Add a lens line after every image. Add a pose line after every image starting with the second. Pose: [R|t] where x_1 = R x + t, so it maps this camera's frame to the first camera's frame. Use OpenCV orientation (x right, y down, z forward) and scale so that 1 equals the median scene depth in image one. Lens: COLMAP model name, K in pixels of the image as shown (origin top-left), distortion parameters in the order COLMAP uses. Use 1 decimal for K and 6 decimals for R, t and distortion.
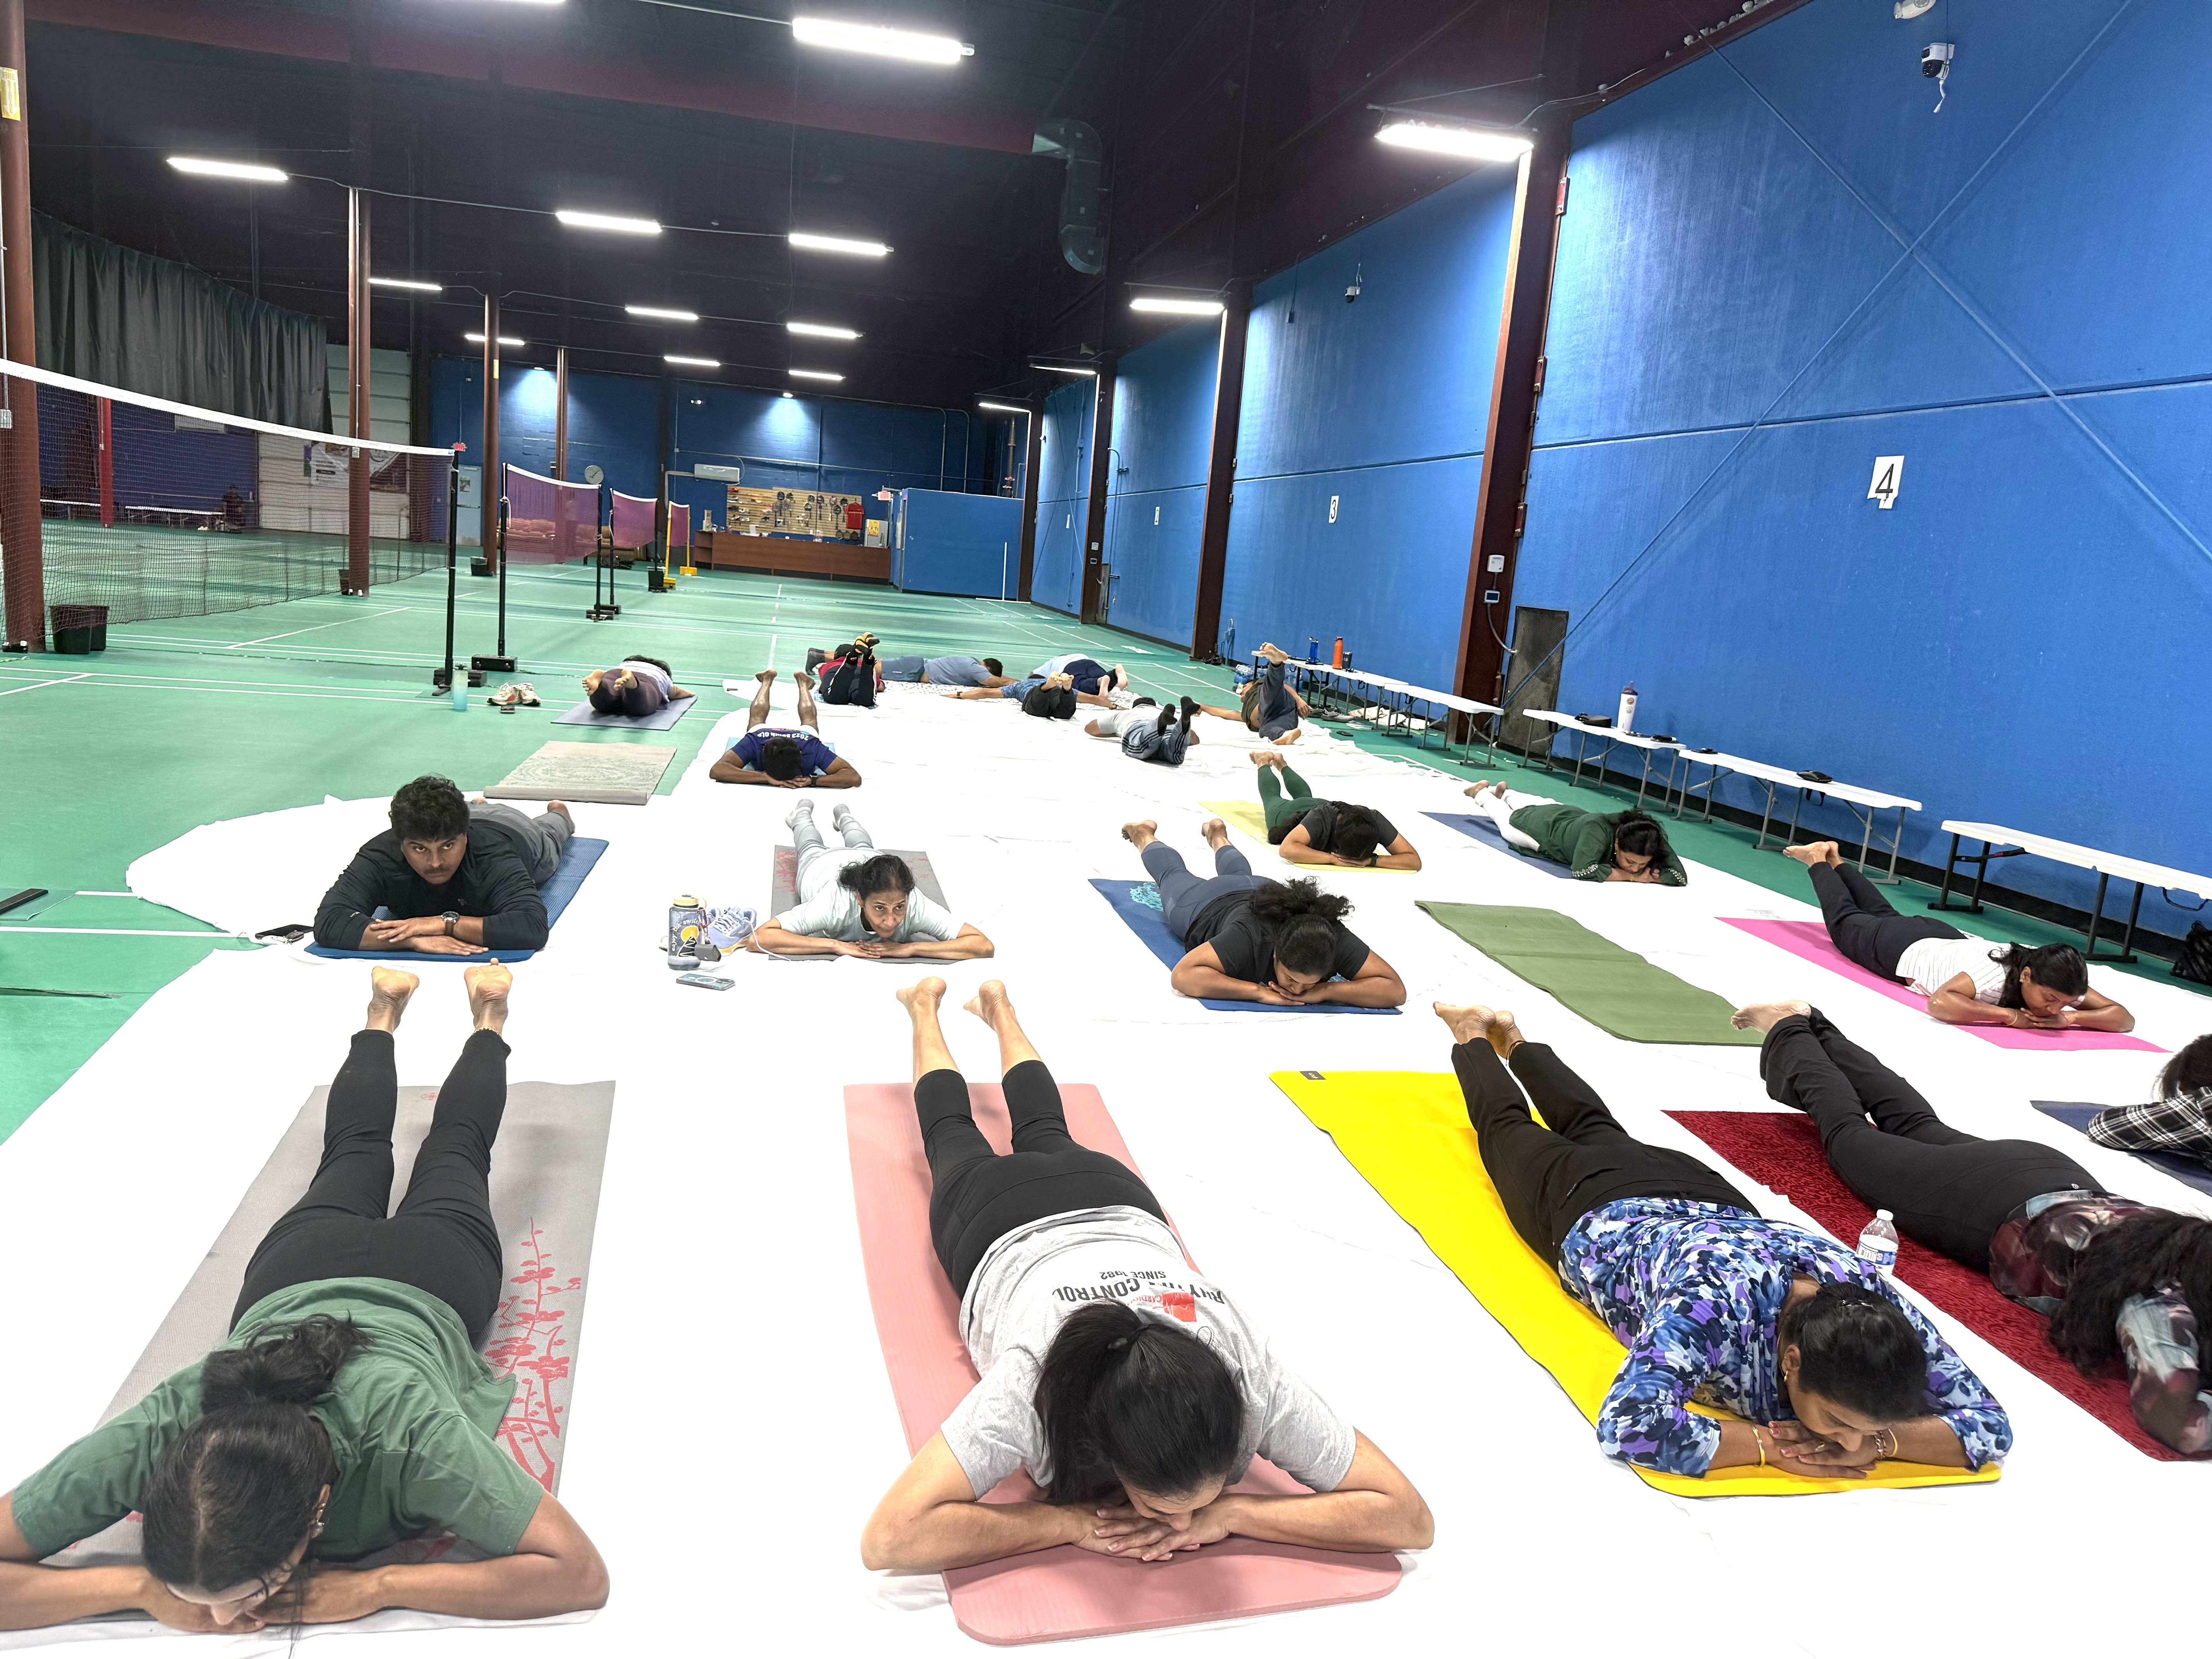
lens RADIAL K [[1563.9, 0, 1109.6], [0, 1563.9, 844.5], [0, 0, 1]] dist [0.030744, -0.043339]
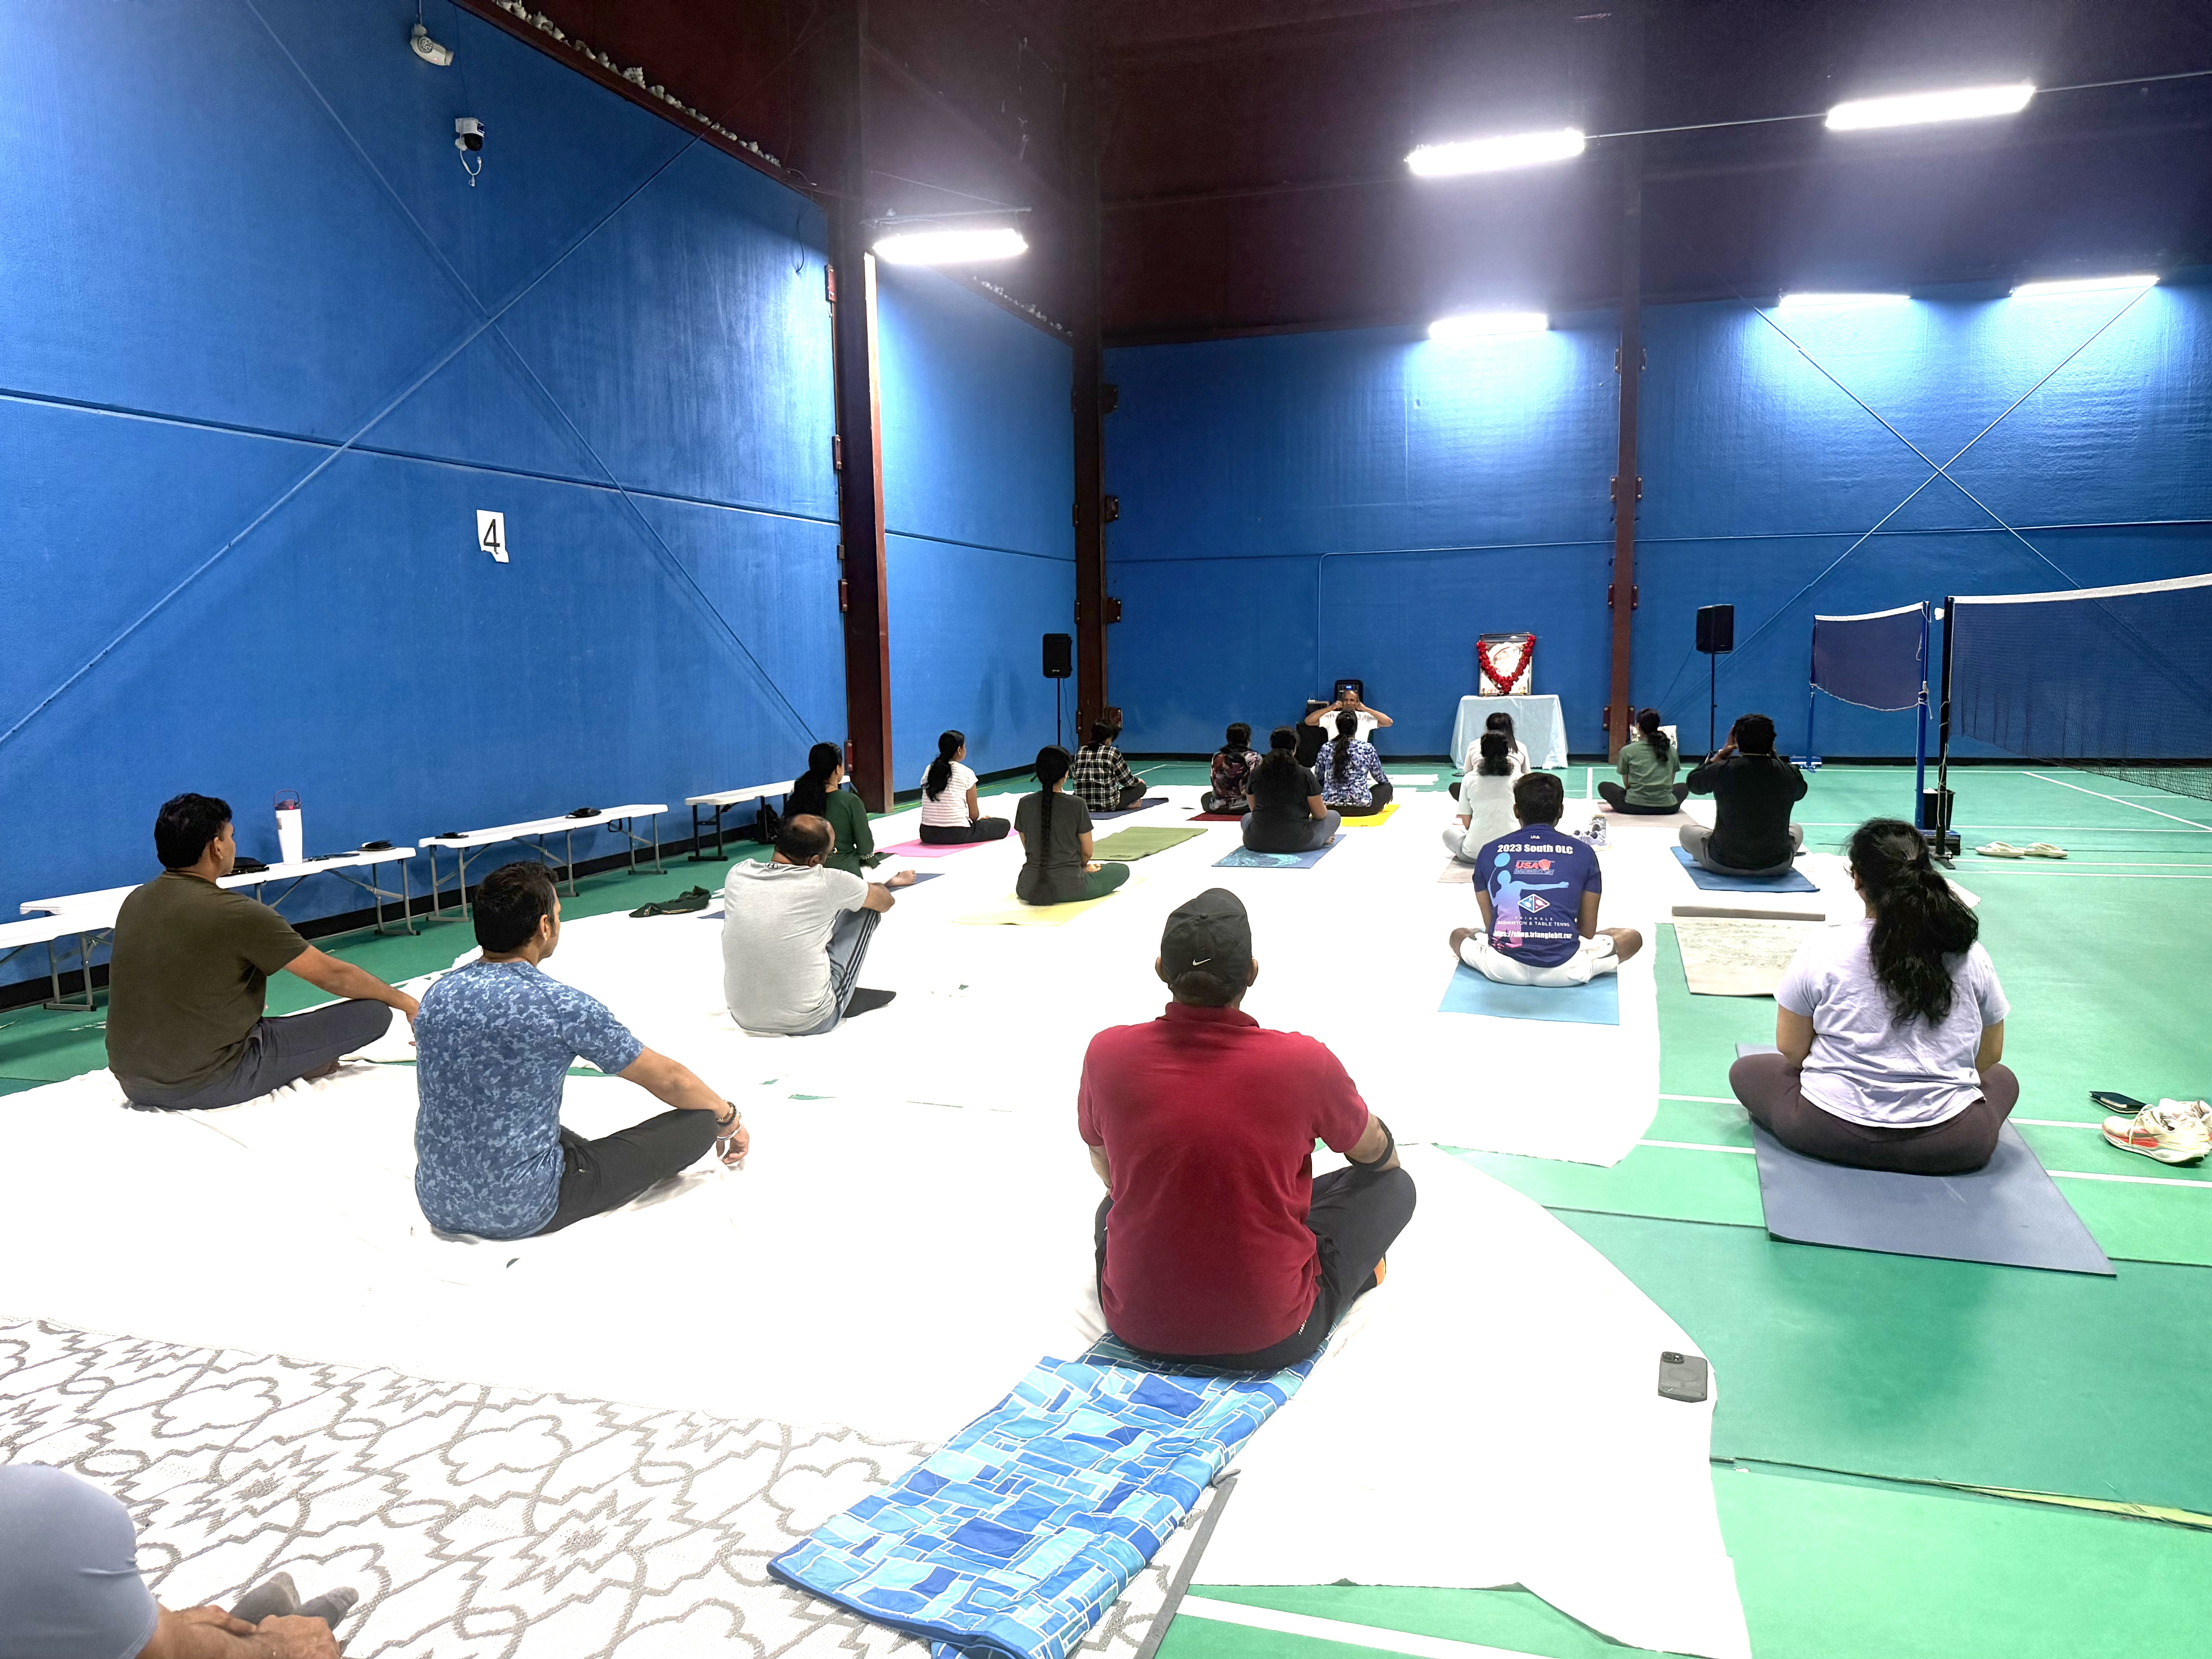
lens RADIAL K [[1563.9, 0, 1110.9], [0, 1563.9, 824.2], [0, 0, 1]] dist [0.030744, -0.043339]
pose [[-0.875370, -0.125853, 0.466785, -0.295721], [0.027530, 0.950979, 0.308029, -0.281643], [-0.482669, 0.282490, -0.828993, 1.350829]]
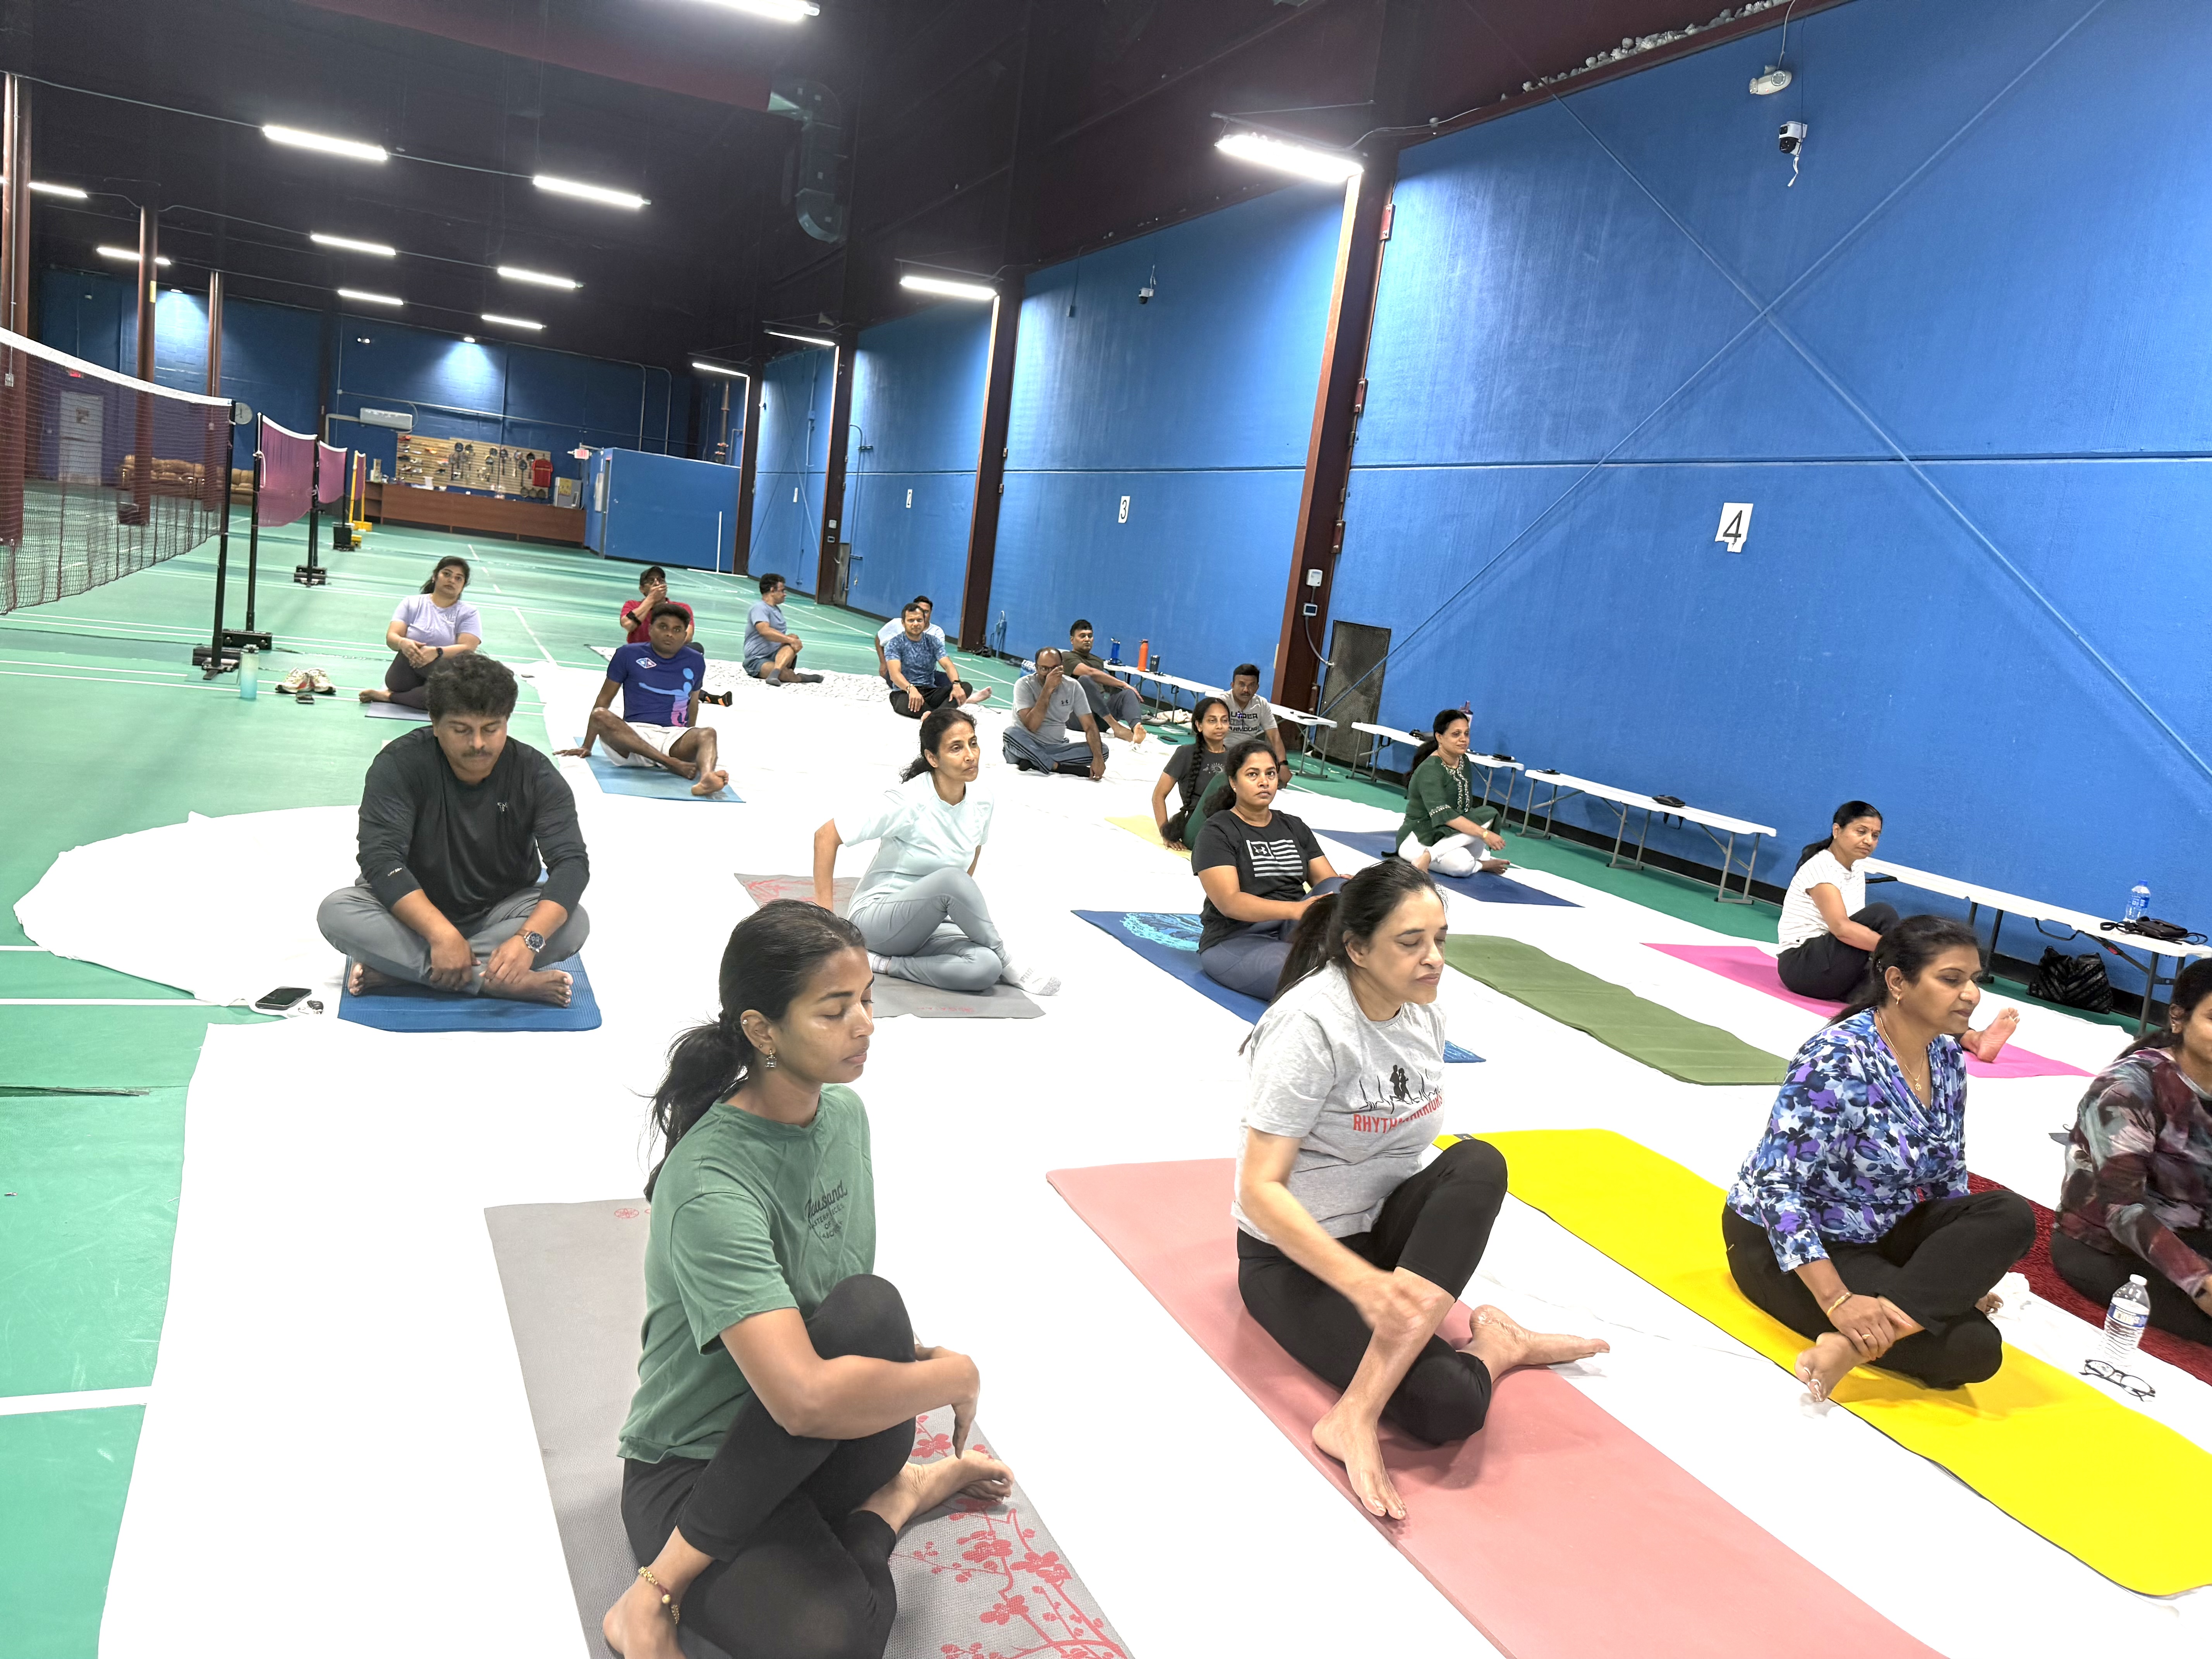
lens RADIAL K [[1563.9, 0, 1120.7], [0, 1563.9, 841.6], [0, 0, 1]] dist [0.030744, -0.043339]
pose [[0.976458, 0.008846, 0.215526, -0.112480], [-0.011298, 0.999885, 0.010151, -0.017620], [-0.215412, -0.012347, 0.976445, 0.032632]]
